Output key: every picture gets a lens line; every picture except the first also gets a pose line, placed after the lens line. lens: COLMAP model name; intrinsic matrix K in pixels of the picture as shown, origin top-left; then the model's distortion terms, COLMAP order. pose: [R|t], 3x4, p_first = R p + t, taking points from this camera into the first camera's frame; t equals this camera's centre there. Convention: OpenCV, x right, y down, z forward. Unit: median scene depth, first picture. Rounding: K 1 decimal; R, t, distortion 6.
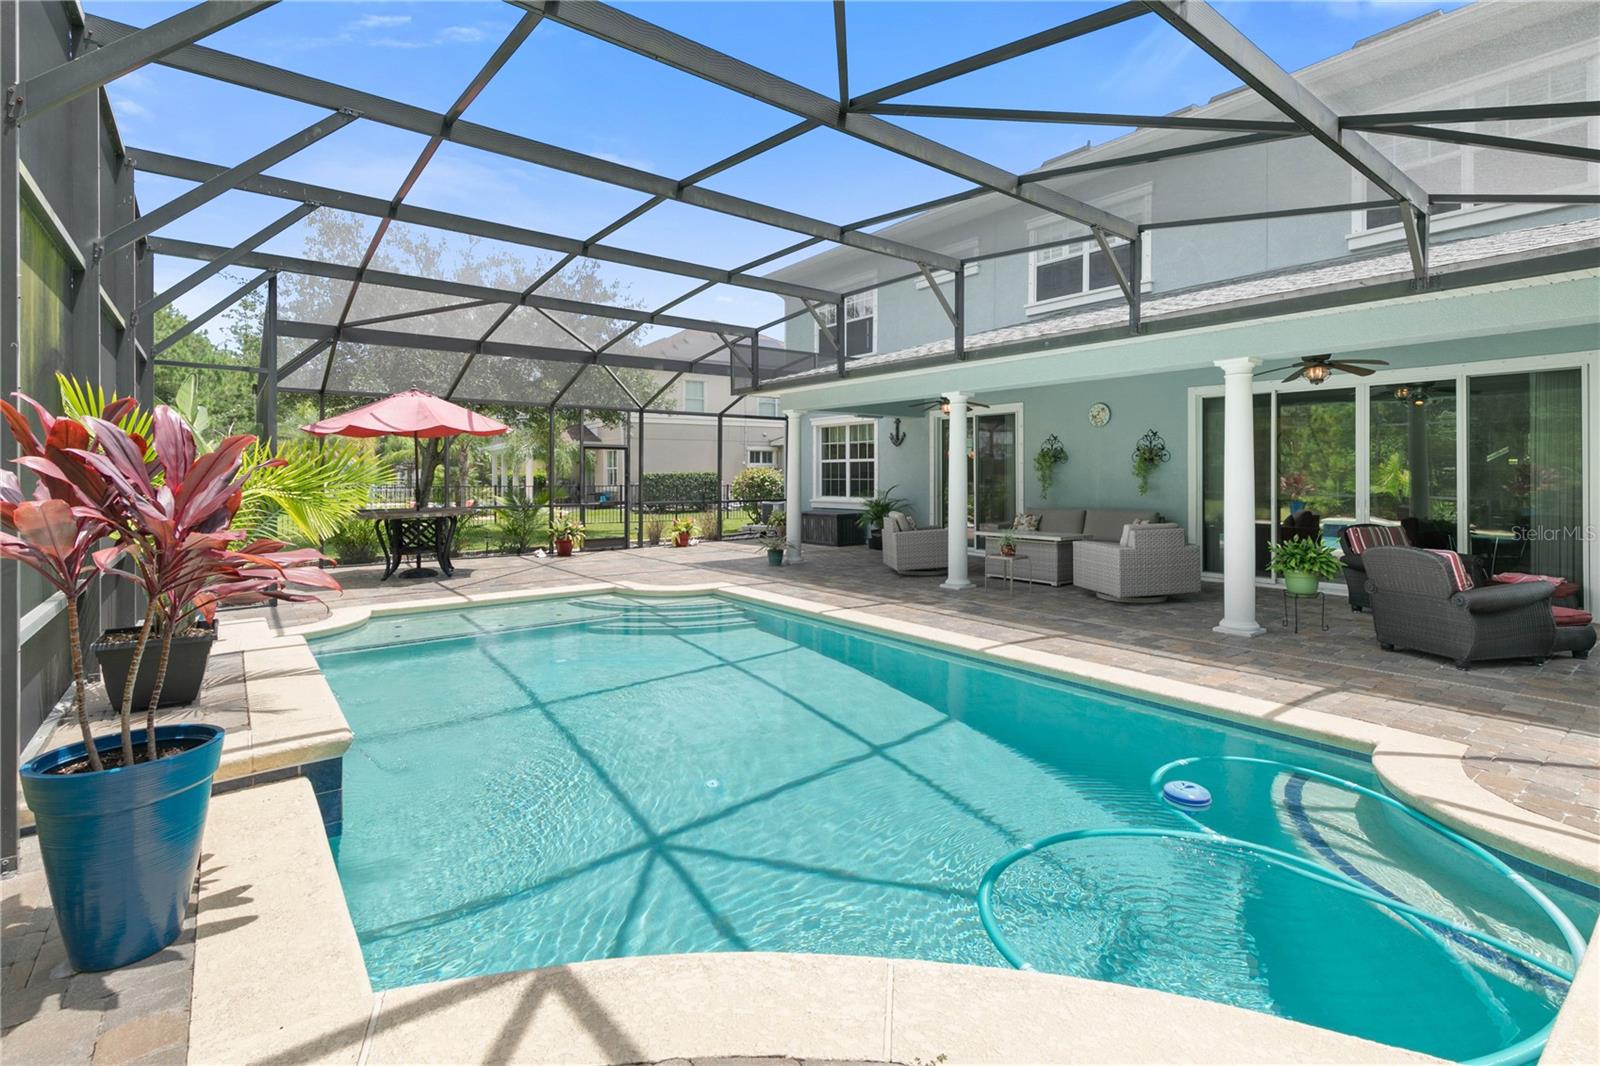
lens RADIAL K [[736.1, 0, 807.0], [0, 736.1, 492.1], [0, 0, 1]] dist [0.002736, 0.000189]
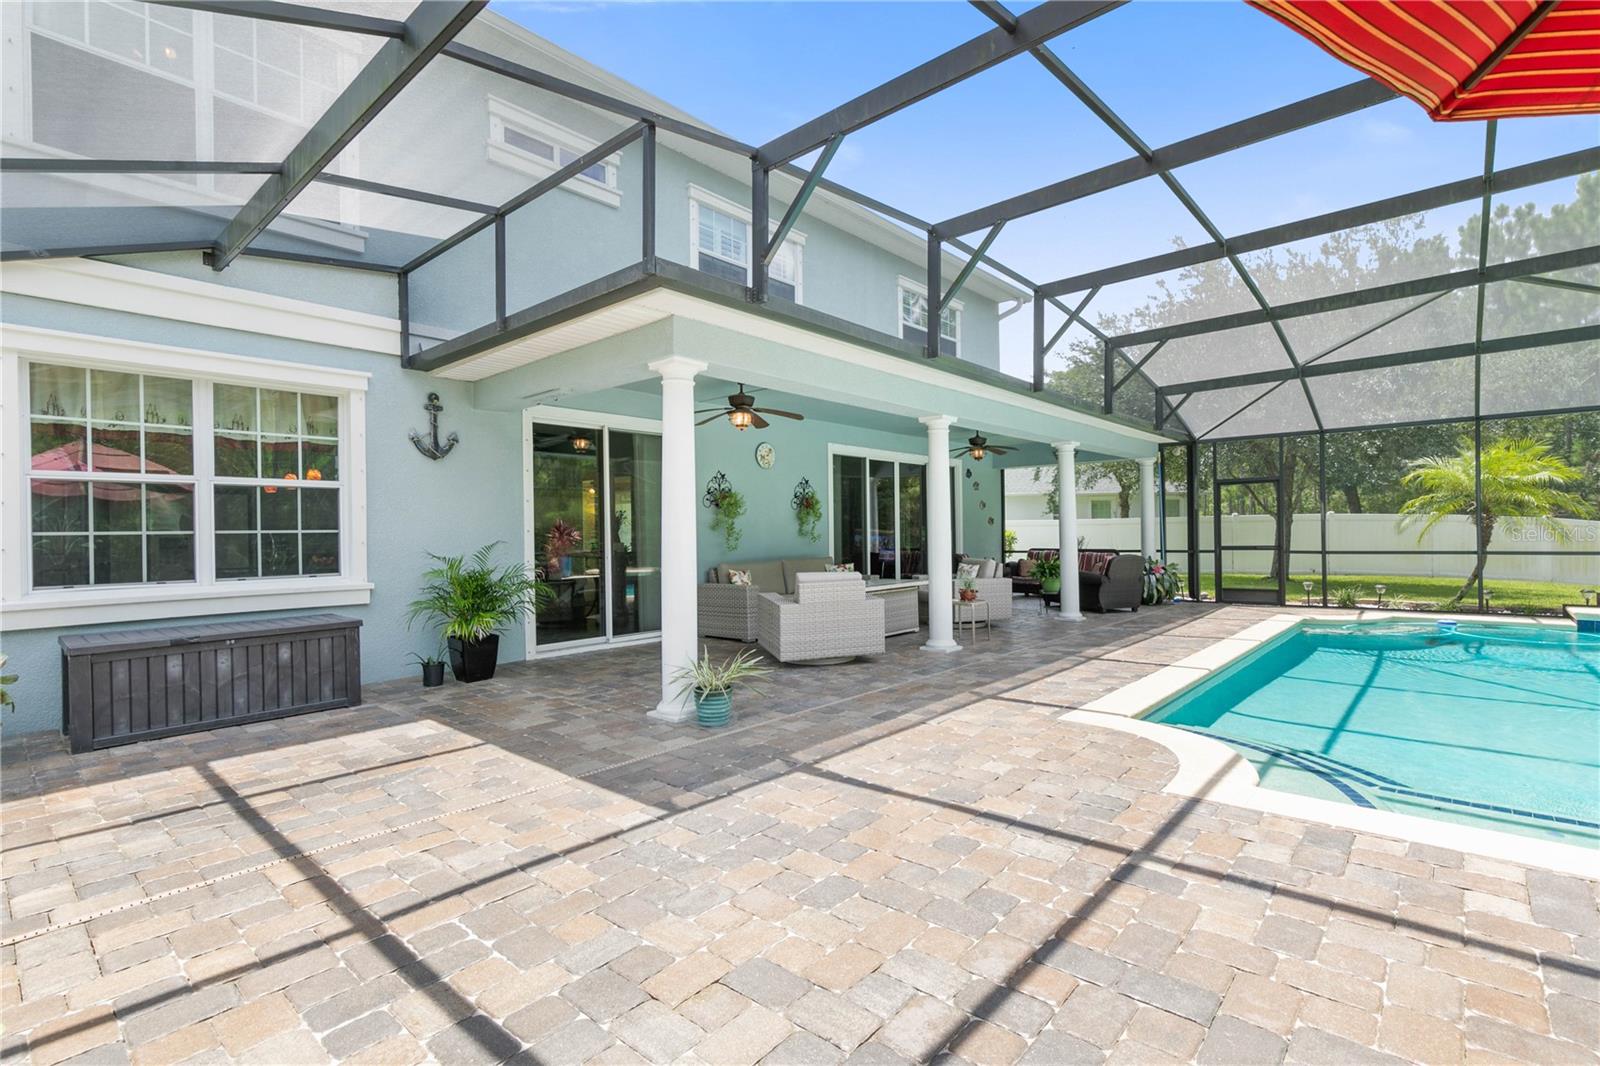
lens RADIAL K [[731.5, 0, 811.6], [0, 731.5, 532.4], [0, 0, 1]] dist [0.001145, -0.000495]
pose [[-0.173726, 0.007957, 0.984762, -0.362039], [0.040501, 0.999179, -0.000929, -0.005402], [-0.983961, 0.039723, -0.173905, 0.814388]]
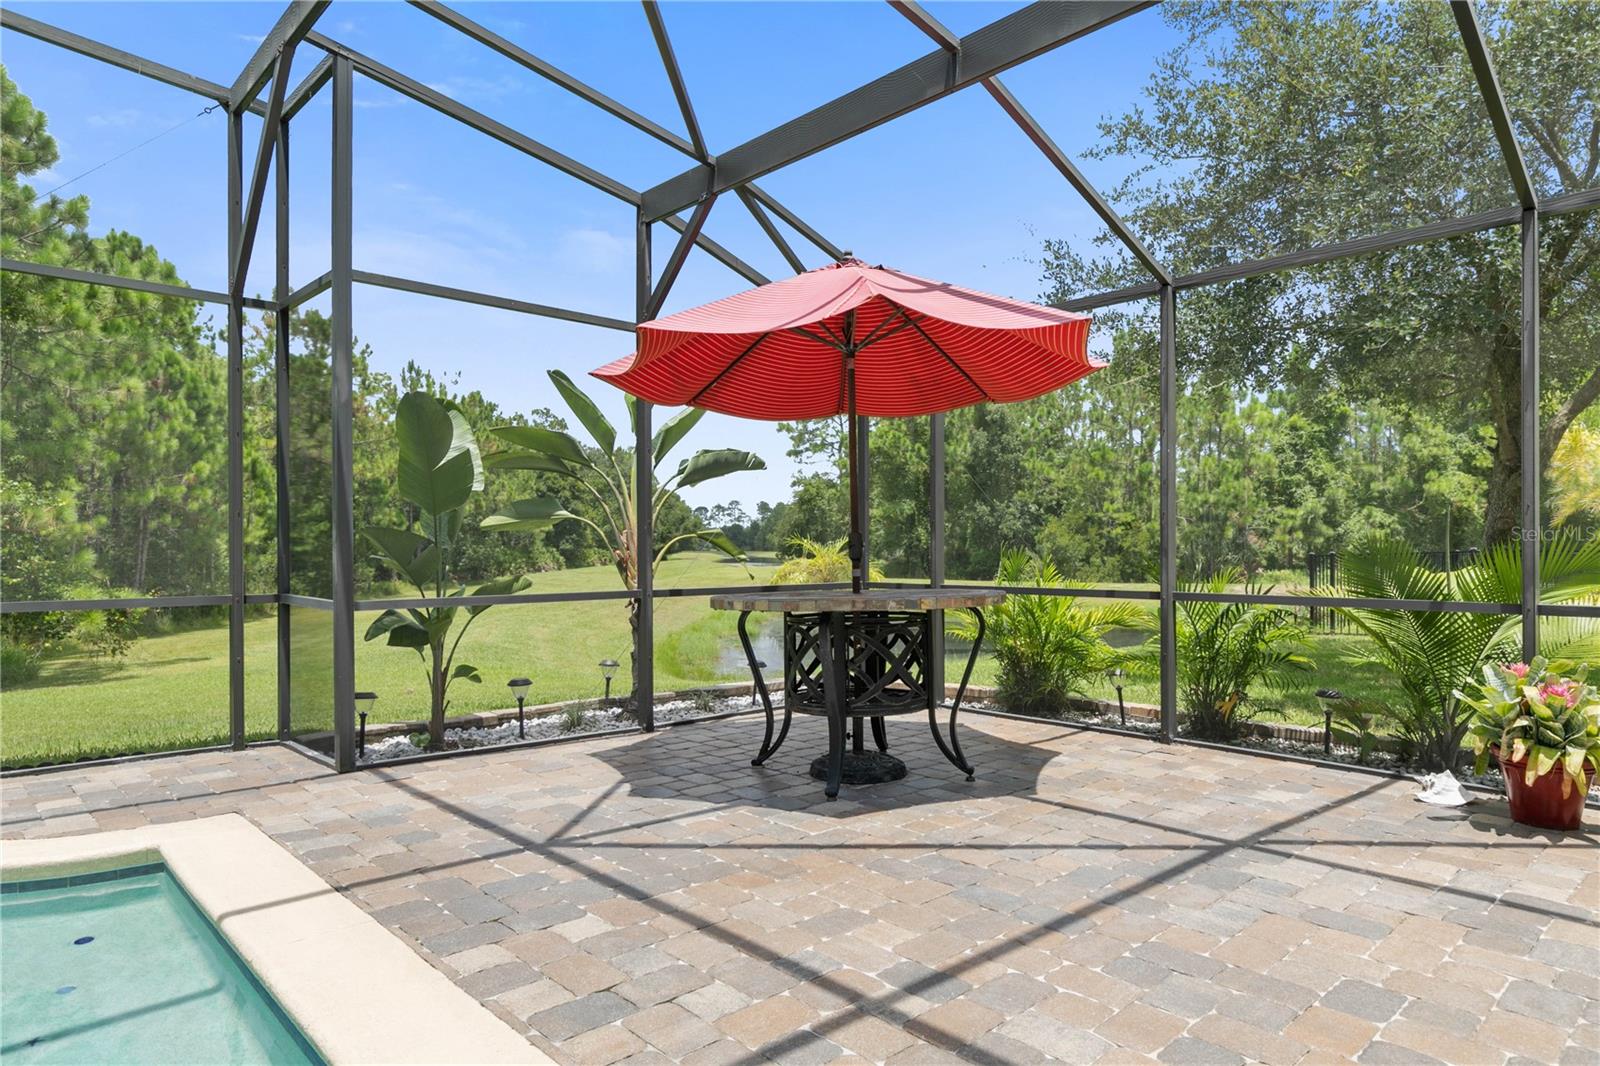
lens RADIAL K [[957.6, 0, 825.4], [0, 957.6, 544.7], [0, 0, 1]] dist [-0.000575, 0.000062]
pose [[0.102602, -0.001141, -0.994722, -0.040100], [-0.024617, 0.999690, -0.003686, 0.003309], [0.994418, 0.024865, 0.102542, 0.673579]]
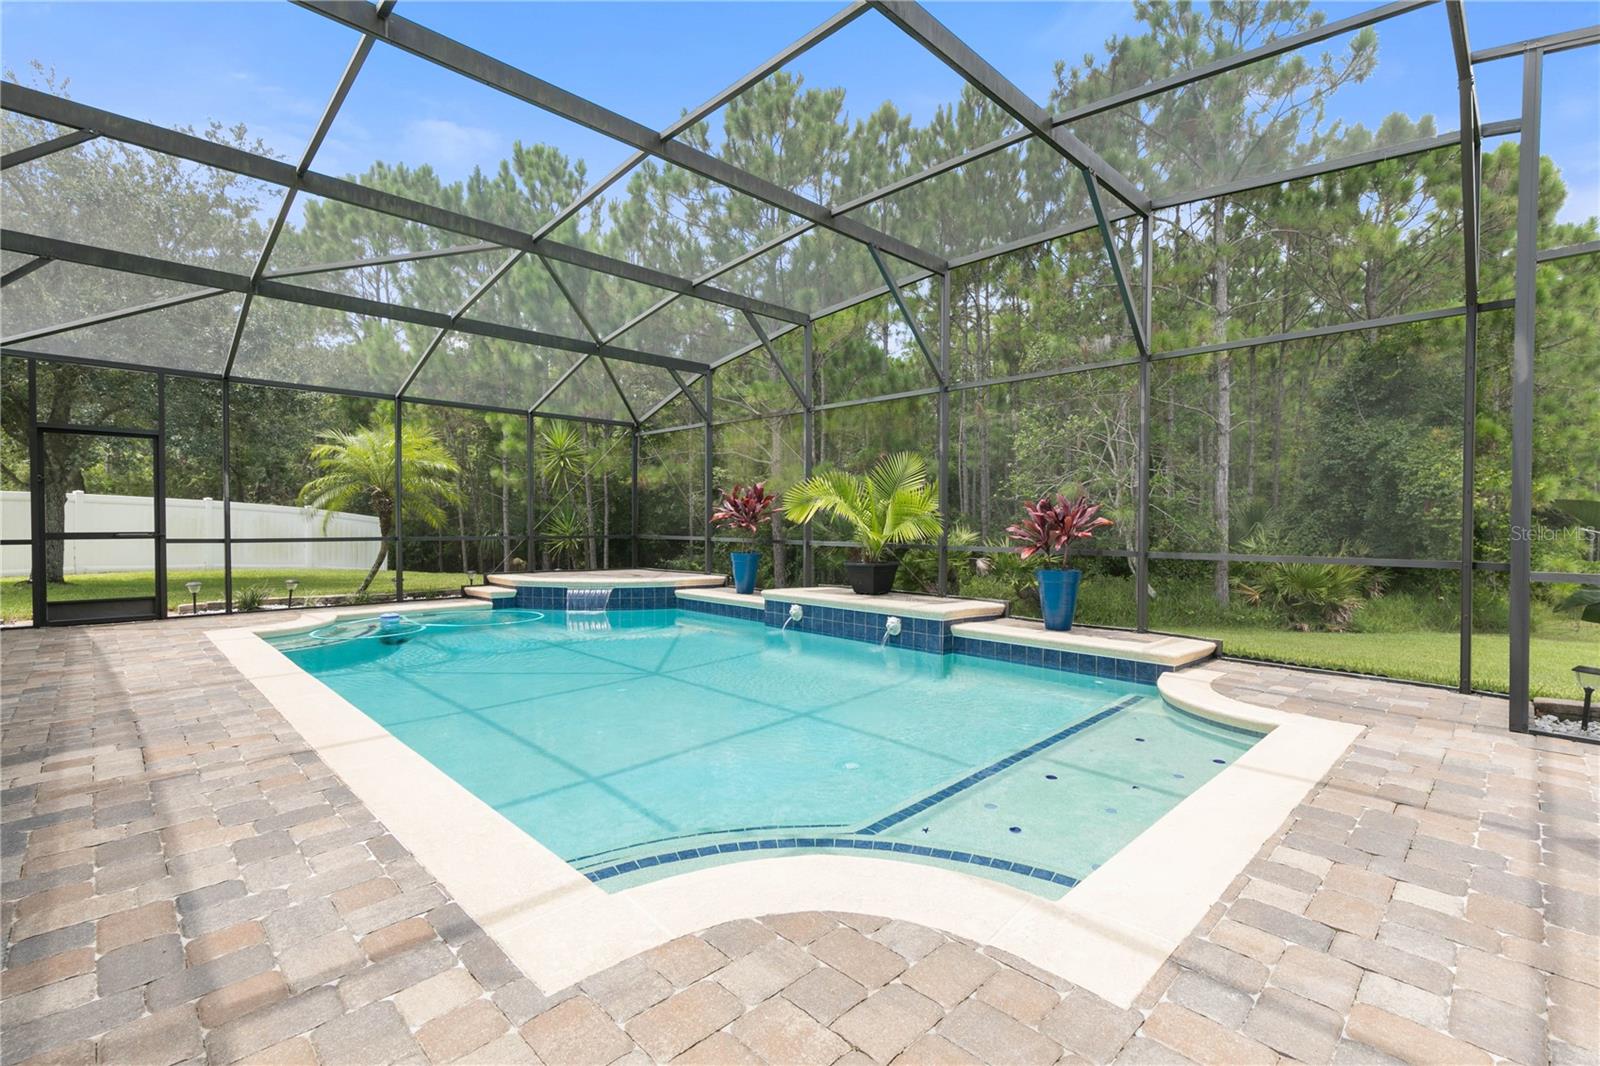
lens RADIAL K [[718.3, 0, 811.8], [0, 718.3, 536.3], [0, 0, 1]] dist [0.005647, -0.000874]
pose [[-0.993112, -0.002581, -0.117143, -0.096389], [-0.008026, 0.998907, 0.046038, 0.002992], [0.116896, 0.046661, -0.992047, 0.770422]]
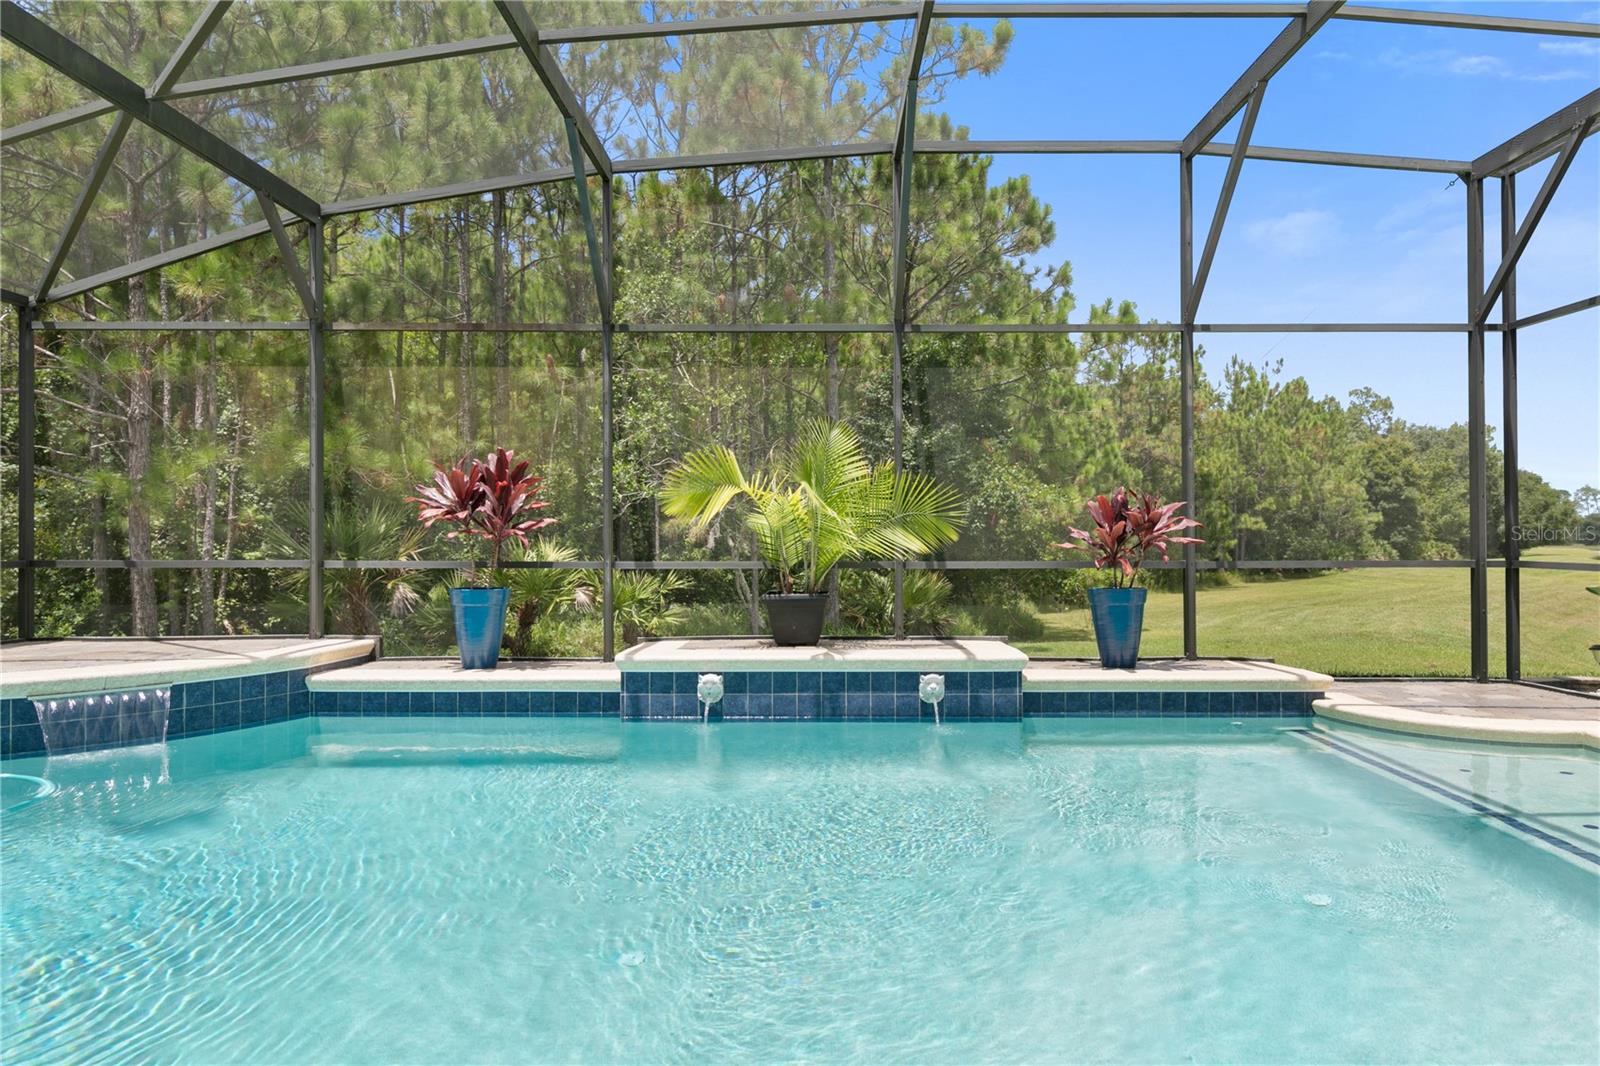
lens RADIAL K [[976.6, 0, 817.1], [0, 976.6, 529.7], [0, 0, 1]] dist [0.008142, 0.000701]
pose [[-0.620993, -0.008253, -0.783773, 0.138947], [-0.019582, 0.999796, 0.004988, 0.015310], [0.783571, 0.018445, -0.621028, 0.532579]]
